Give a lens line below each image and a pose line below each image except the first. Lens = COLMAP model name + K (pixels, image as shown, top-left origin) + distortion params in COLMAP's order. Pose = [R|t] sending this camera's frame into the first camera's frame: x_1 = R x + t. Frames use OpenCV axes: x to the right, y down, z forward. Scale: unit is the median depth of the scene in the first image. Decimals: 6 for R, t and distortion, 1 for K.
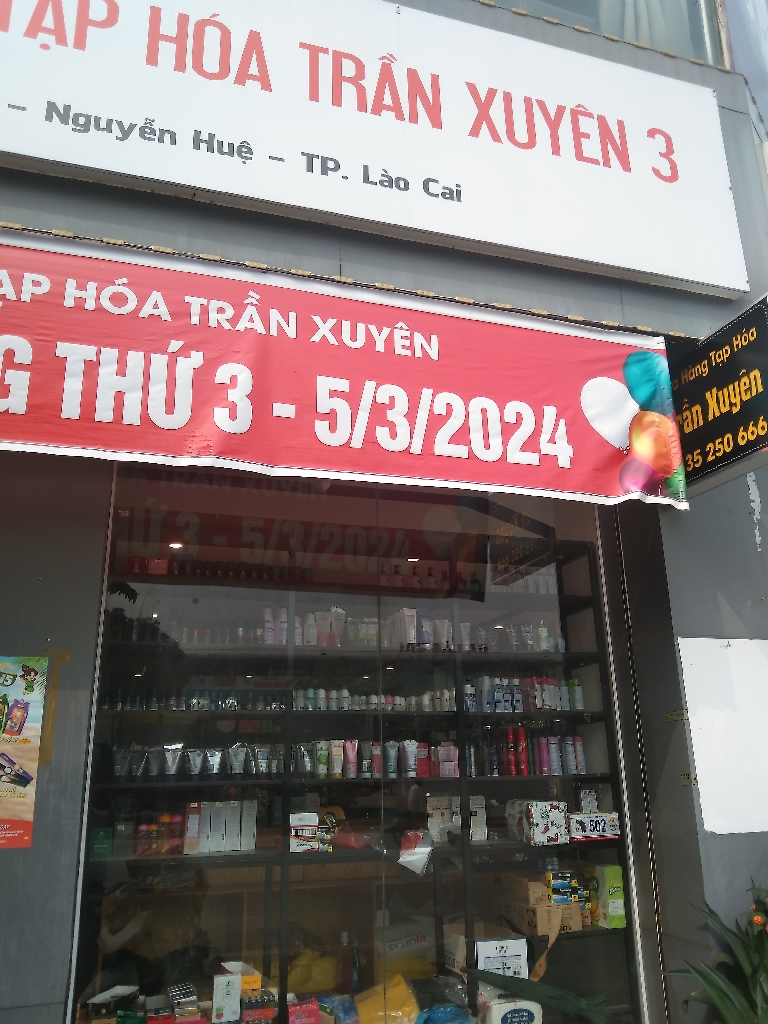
lens RADIAL K [[819.0, 0, 396.6], [0, 819.0, 504.6], [0, 0, 1]] dist [-0.006776, -0.041170]
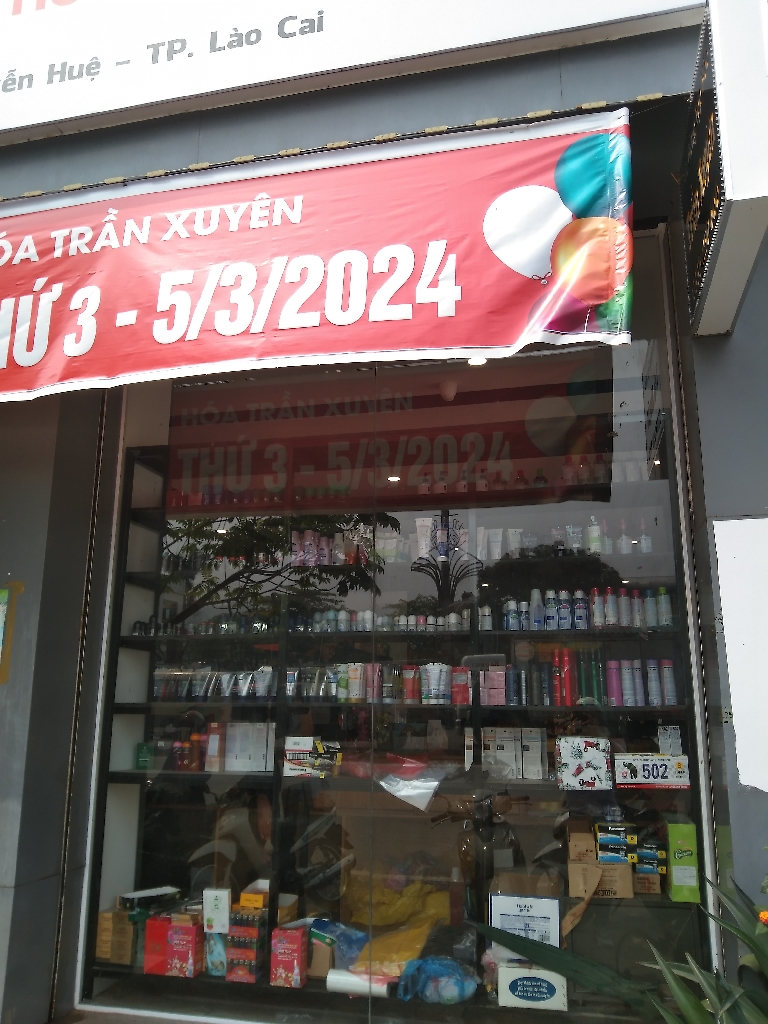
lens RADIAL K [[819.0, 0, 388.5], [0, 819.0, 509.5], [0, 0, 1]] dist [-0.006776, -0.041170]
pose [[0.854790, -0.098774, -0.509487, 0.502756], [0.139838, 0.989248, 0.042827, 0.087801], [0.499779, -0.107854, 0.859412, 0.259985]]
